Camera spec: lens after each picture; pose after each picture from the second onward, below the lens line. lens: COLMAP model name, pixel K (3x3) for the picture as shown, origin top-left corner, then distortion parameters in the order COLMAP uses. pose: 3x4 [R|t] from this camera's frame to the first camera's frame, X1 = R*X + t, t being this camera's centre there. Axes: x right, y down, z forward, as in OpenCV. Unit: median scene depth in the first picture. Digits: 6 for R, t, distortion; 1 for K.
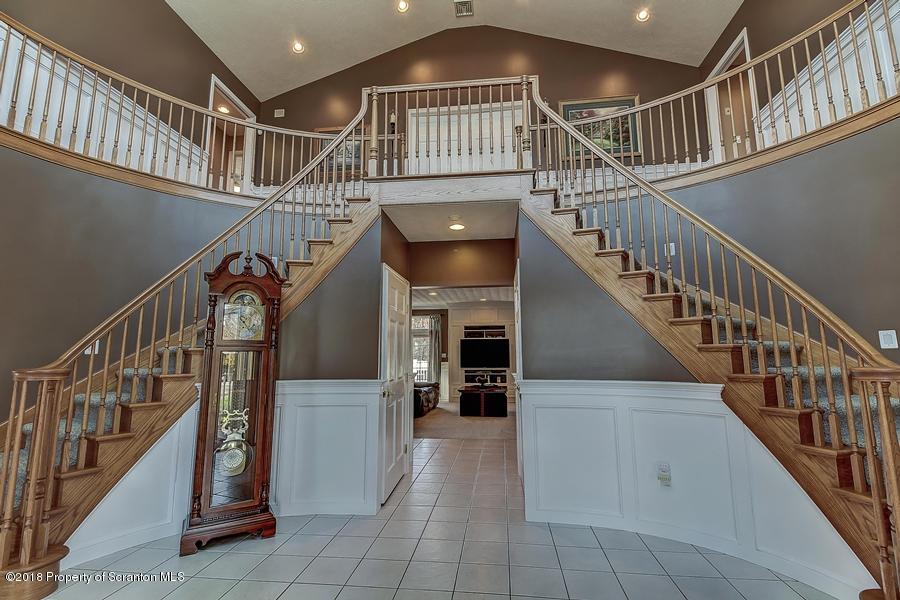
lens RADIAL K [[415.1, 0, 448.0], [0, 415.1, 295.6], [0, 0, 1]] dist [-0.003461, -0.000600]
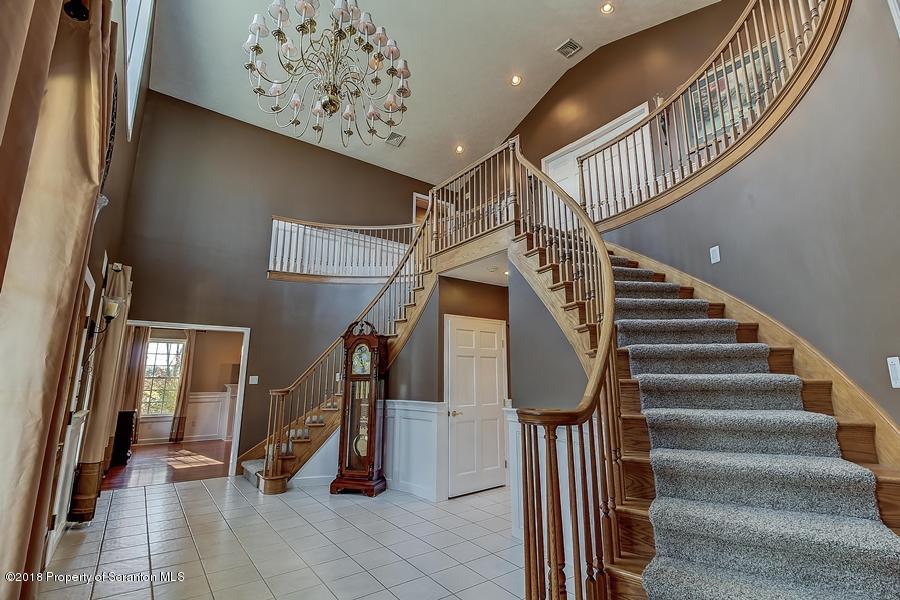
lens RADIAL K [[415.1, 0, 448.0], [0, 415.1, 295.6], [0, 0, 1]] dist [-0.003461, -0.000600]
pose [[0.673607, -0.137455, -0.726196, 0.915402], [0.098620, 0.990484, -0.096001, -0.009430], [0.732481, -0.006950, 0.680752, 0.103041]]
